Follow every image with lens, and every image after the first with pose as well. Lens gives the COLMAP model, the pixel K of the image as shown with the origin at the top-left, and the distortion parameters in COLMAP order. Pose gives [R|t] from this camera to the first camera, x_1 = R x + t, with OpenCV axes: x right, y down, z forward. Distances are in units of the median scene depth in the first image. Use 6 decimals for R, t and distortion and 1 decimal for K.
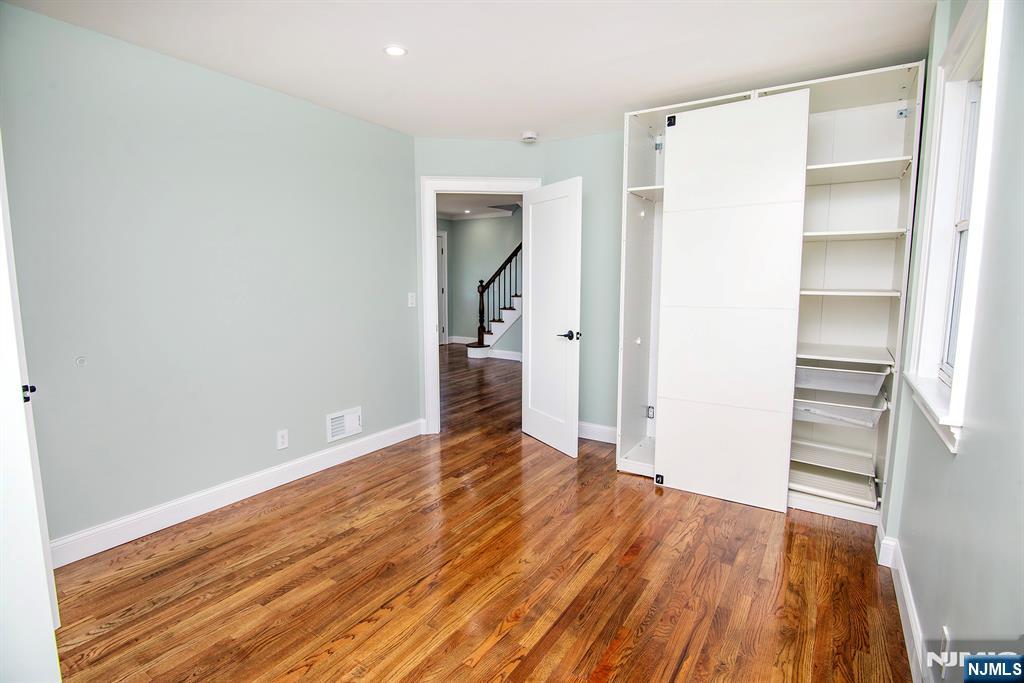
lens RADIAL K [[499.4, 0, 511.7], [0, 499.4, 340.1], [0, 0, 1]] dist [-0.018566, -0.000994]
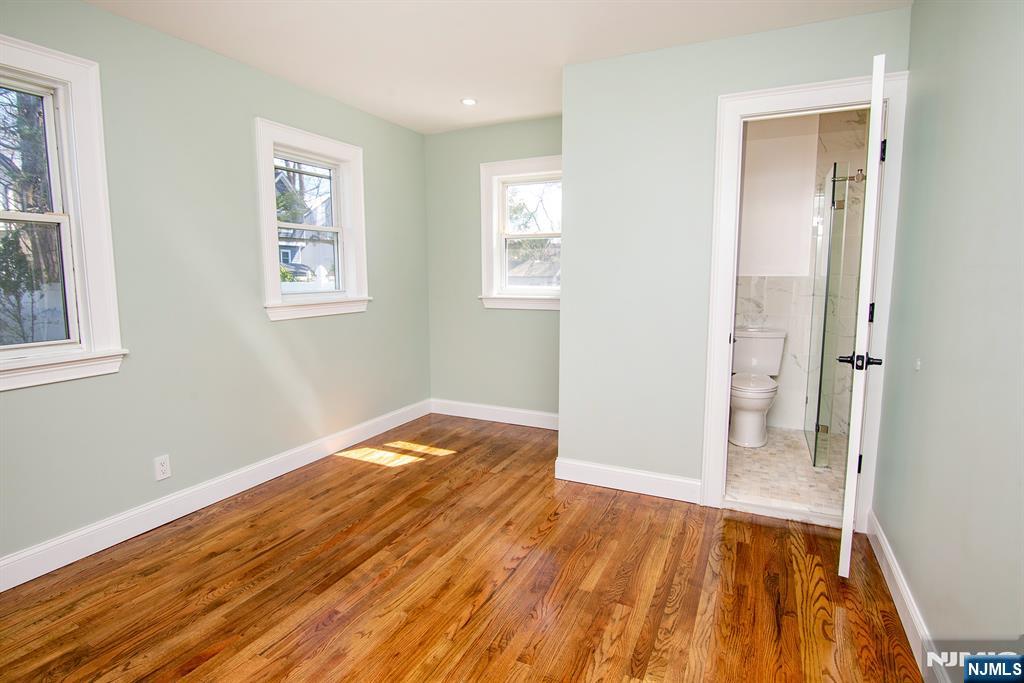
lens RADIAL K [[527.2, 0, 512.1], [0, 527.2, 337.1], [0, 0, 1]] dist [-0.000491, -0.000128]
pose [[-0.993182, 0.015197, -0.115582, -0.119686], [-0.014172, 0.968374, 0.249101, -0.210381], [0.115712, 0.249041, -0.961556, 1.790550]]
